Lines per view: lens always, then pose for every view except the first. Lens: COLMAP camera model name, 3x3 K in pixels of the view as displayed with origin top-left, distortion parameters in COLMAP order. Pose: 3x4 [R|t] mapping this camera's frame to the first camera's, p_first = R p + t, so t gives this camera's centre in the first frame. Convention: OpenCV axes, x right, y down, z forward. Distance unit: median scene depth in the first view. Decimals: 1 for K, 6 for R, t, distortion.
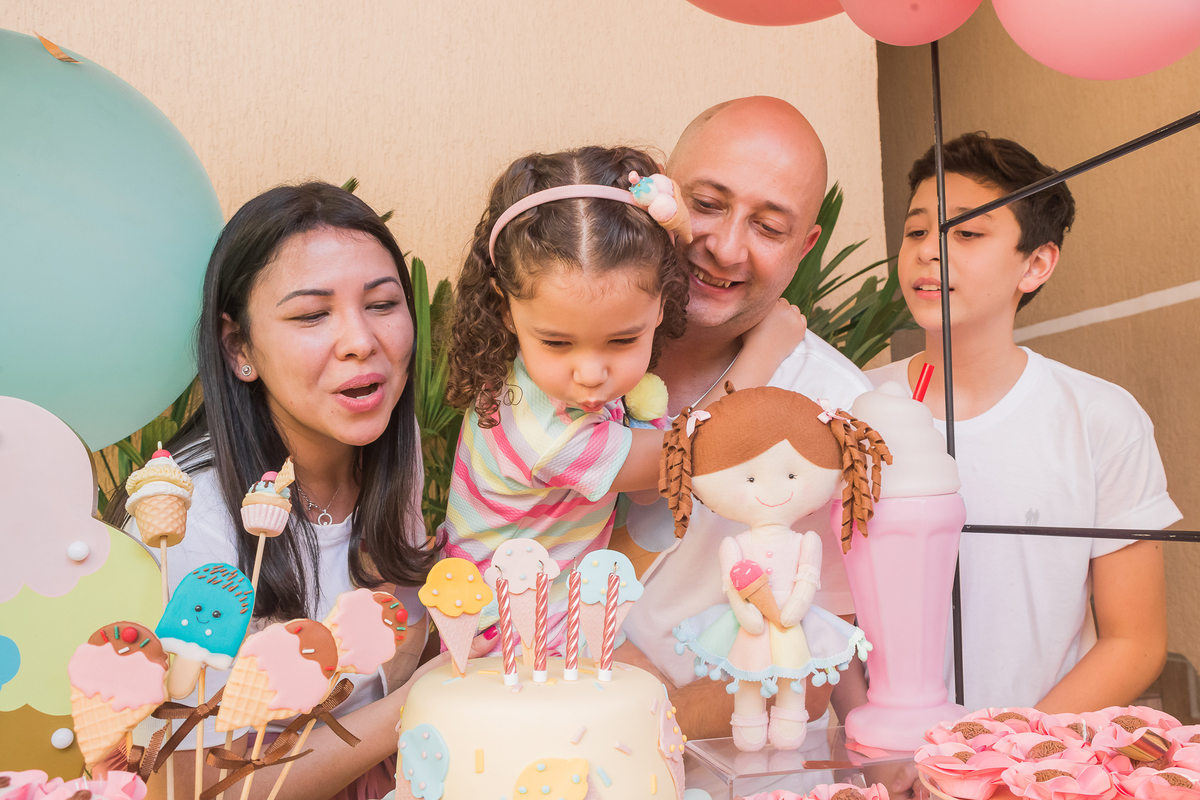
lens RADIAL K [[1041.5, 0, 604.0], [0, 1041.5, 407.5], [0, 0, 1]] dist [-0.097761, 0.118545]
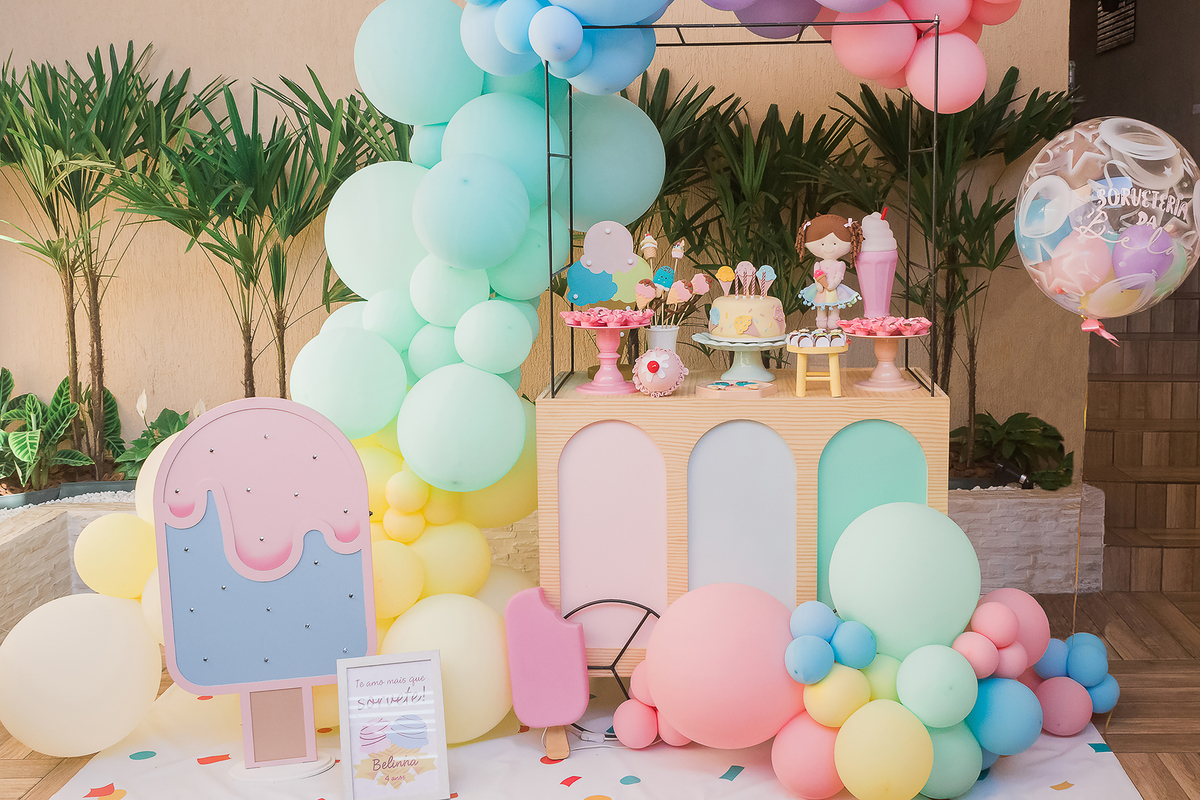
lens RADIAL K [[1334.6, 0, 658.5], [0, 1334.6, 350.2], [0, 0, 1]] dist [-0.018548, -0.003182]
pose [[0.946728, 0.054927, -0.317315, 1.195718], [0.015037, 0.976732, 0.213935, -0.605722], [0.321683, -0.207310, 0.923874, -3.665213]]
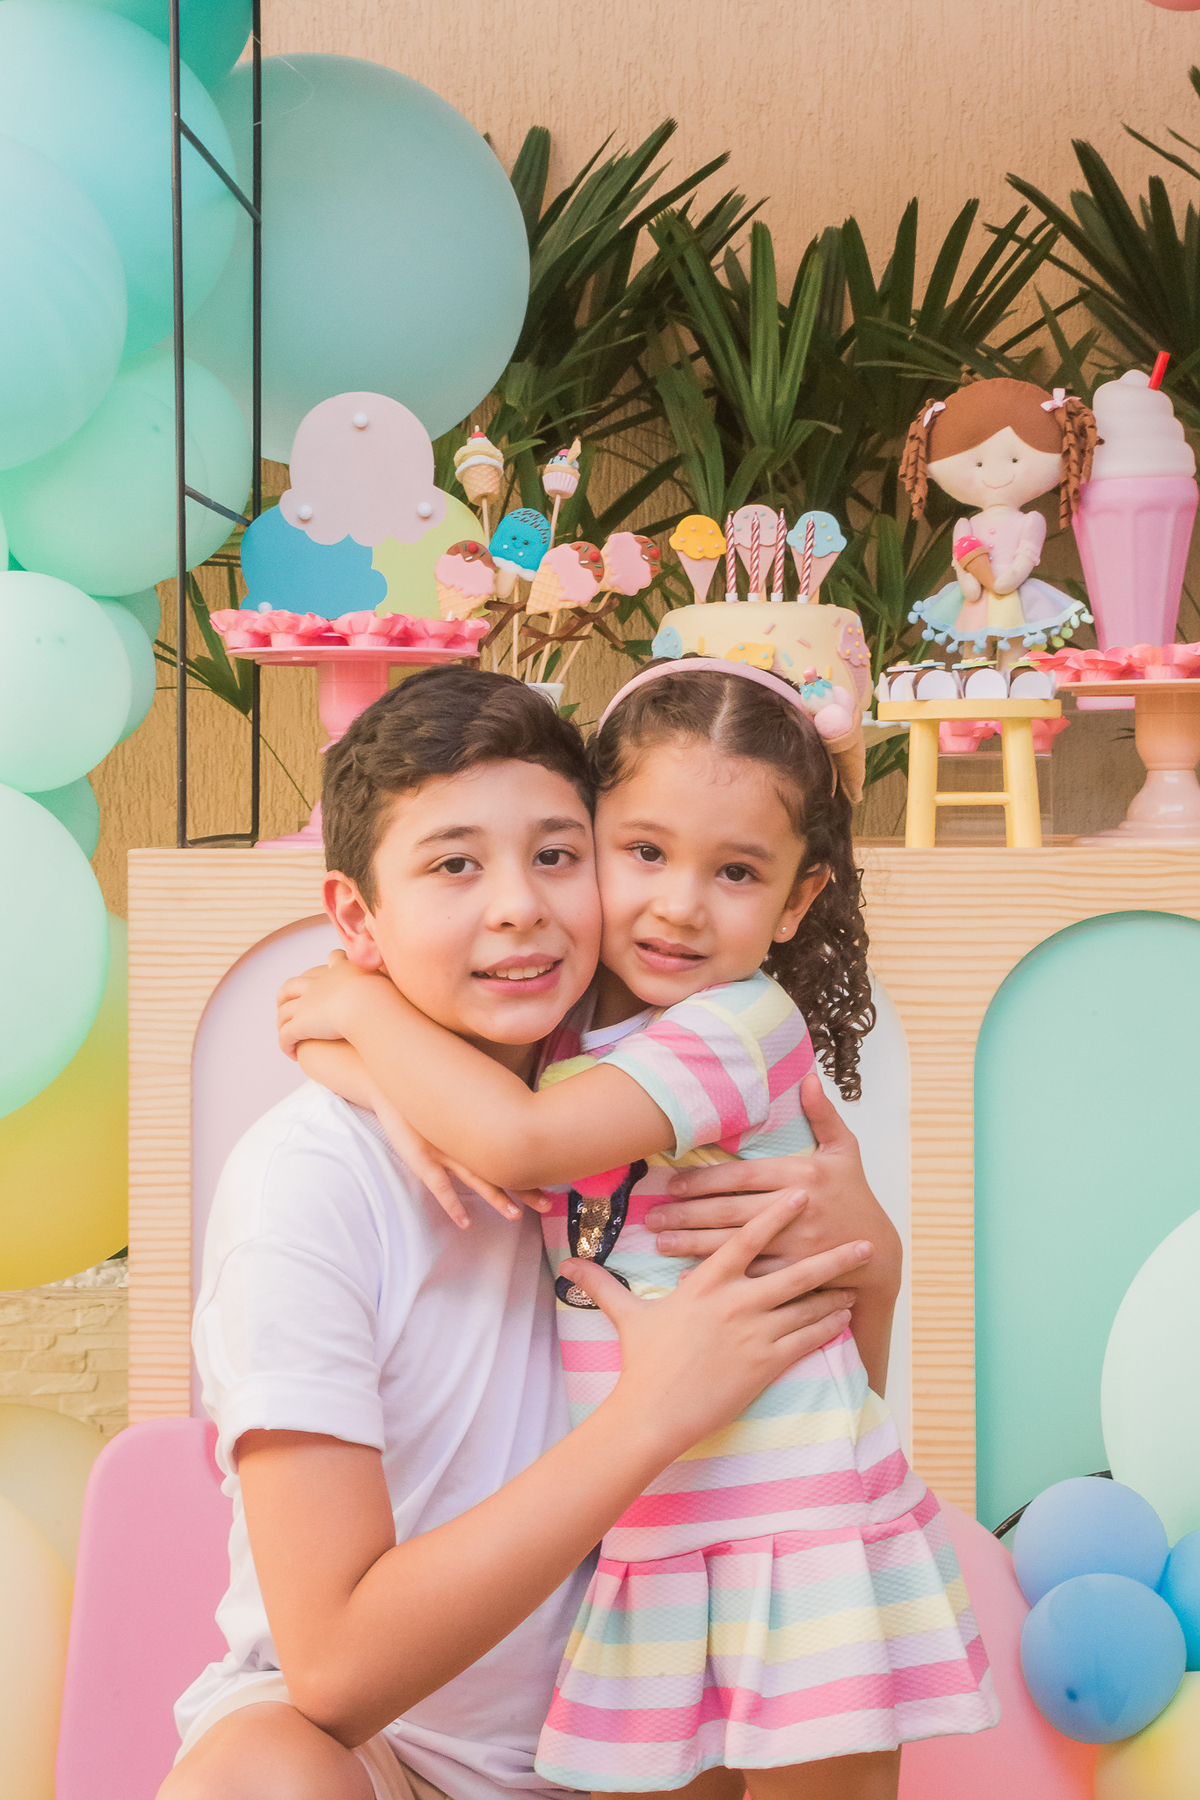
lens RADIAL K [[3200.3, 0, 603.5], [0, 3200.3, 849.3], [0, 0, 1]] dist [0.191535, 0.070869]
pose [[0.952585, 0.029210, -0.302866, 0.987609], [0.004498, 0.993921, 0.110005, 0.120184], [0.304238, -0.106151, 0.946663, -2.934033]]
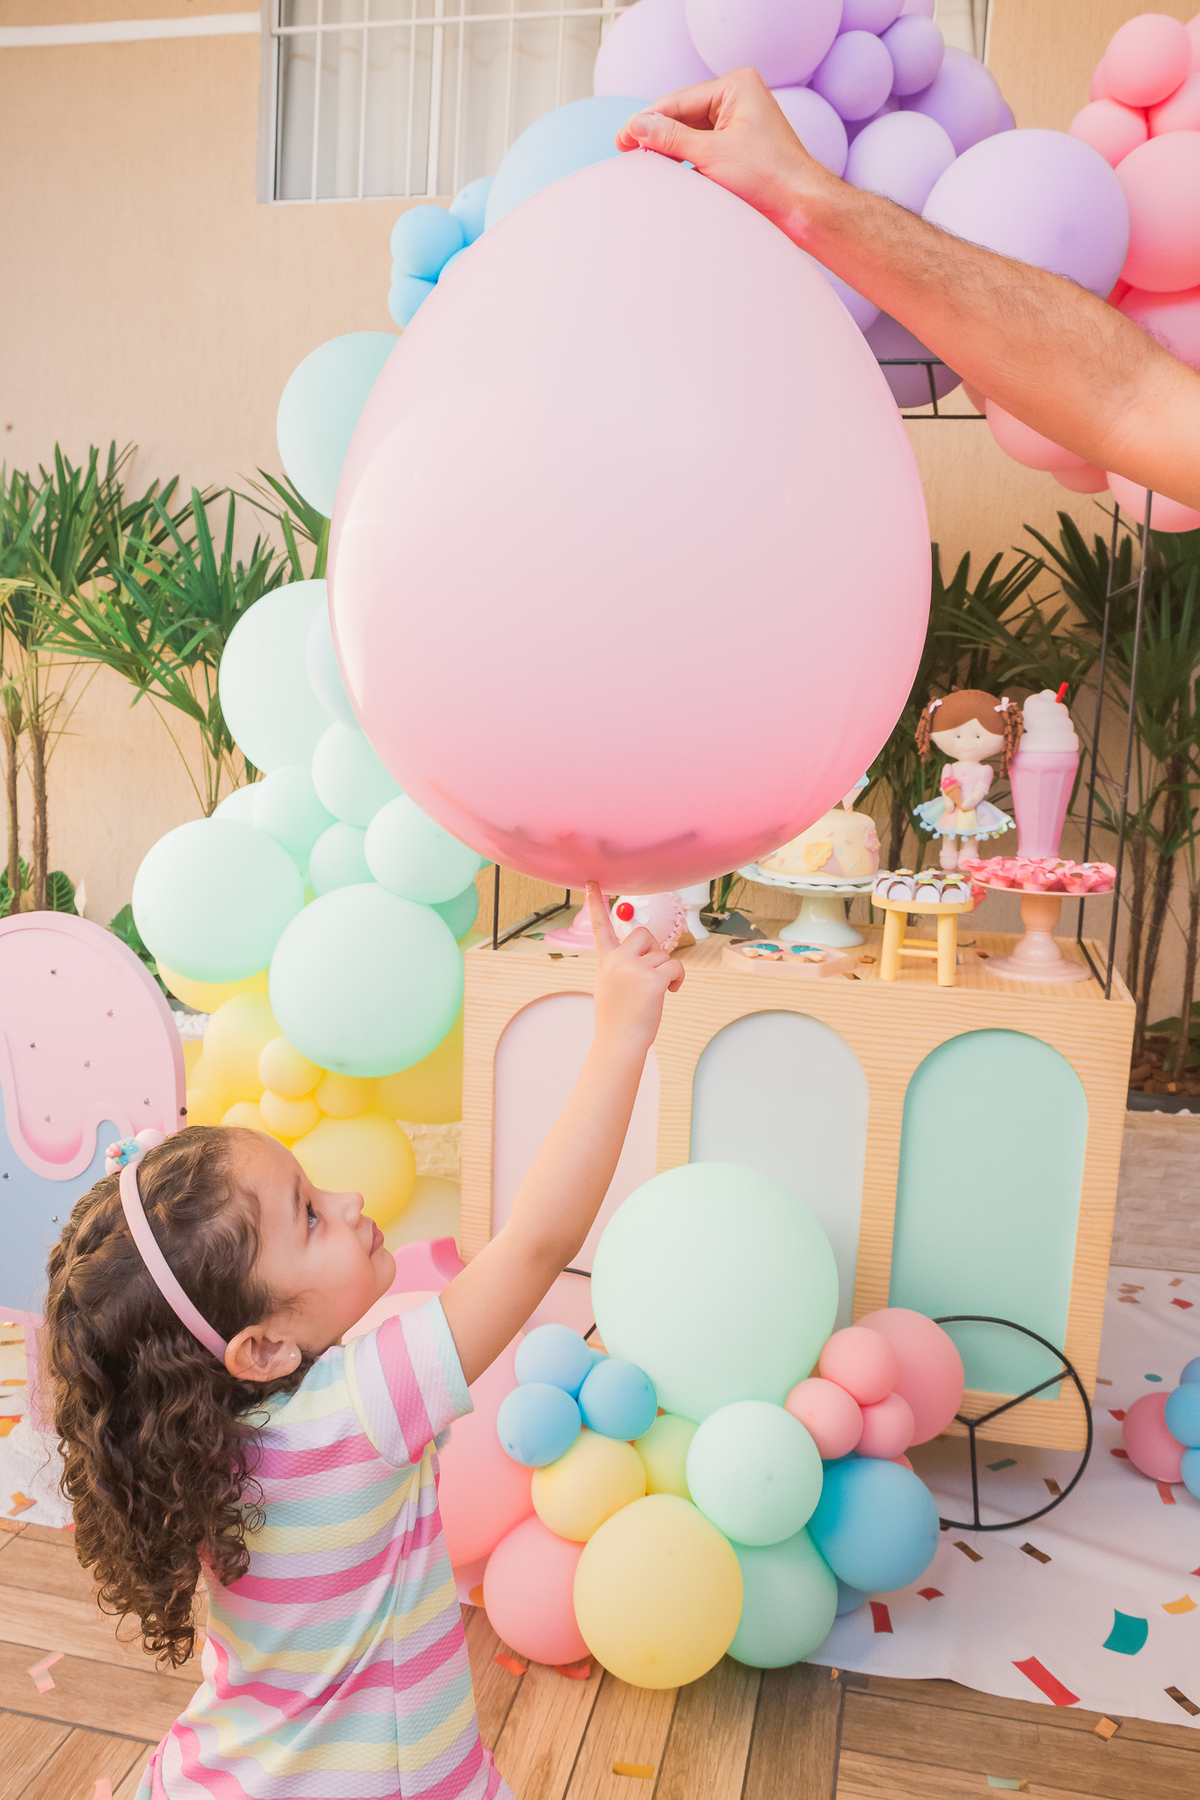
lens RADIAL K [[1427.8, 0, 600.2], [0, 1427.8, 894.0], [0, 0, 1]] dist [-0.135602, 0.124917]
pose [[0.866523, 0.133606, -0.480924, 1.096888], [-0.014819, 0.969971, 0.242768, -0.353149], [0.498918, -0.203237, 0.842482, -2.093139]]
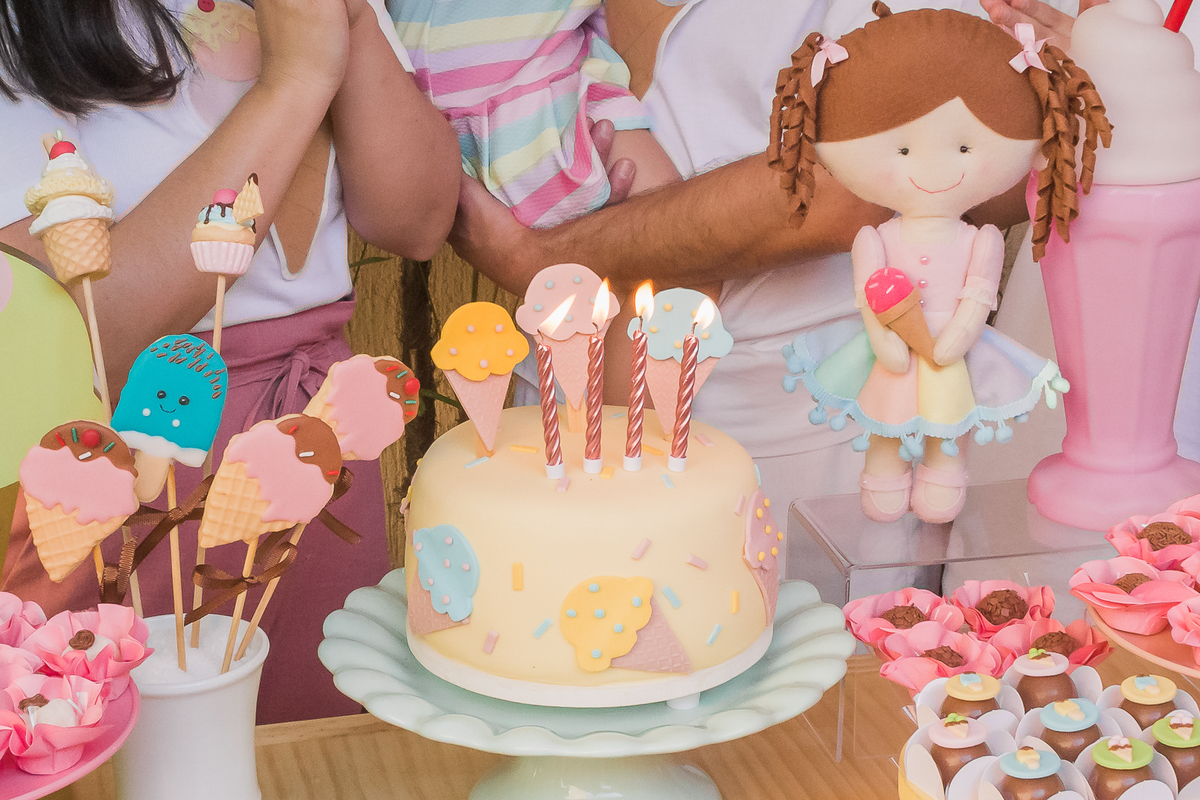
lens RADIAL K [[2351.1, 0, 620.5], [0, 2351.1, 397.1], [0, 0, 1]] dist [-0.130186, 0.011825]
pose [[0.999030, 0.024793, -0.036396, 0.020653], [-0.009531, 0.928603, 0.370953, -0.420763], [0.042995, -0.370246, 0.927938, -0.582990]]
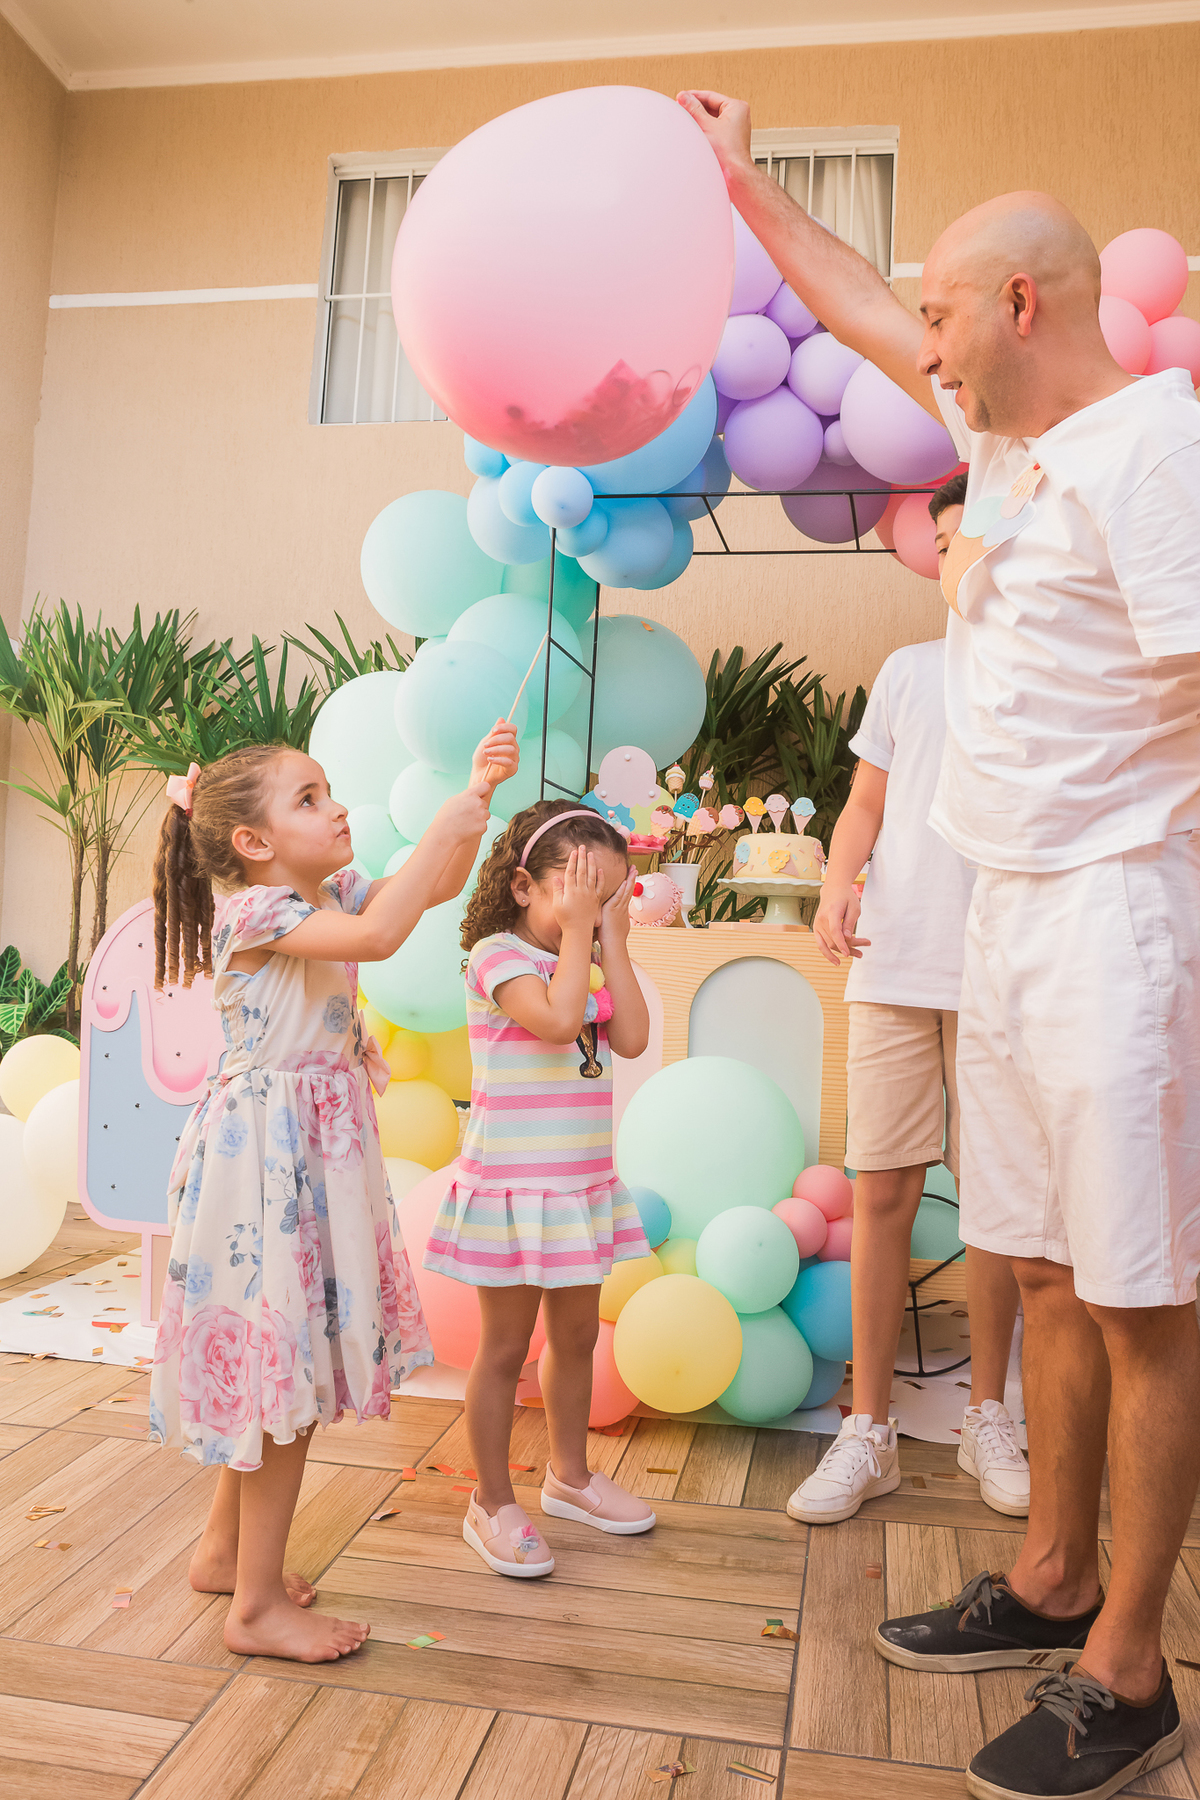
lens RADIAL K [[1445.2, 0, 595.2], [0, 1445.2, 898.0], [0, 0, 1]] dist [-0.104975, 0.075432]
pose [[0.886025, 0.049033, -0.461038, 1.471691], [-0.024627, 0.997965, 0.058809, 0.204728], [0.462984, -0.040753, 0.885429, -3.187324]]
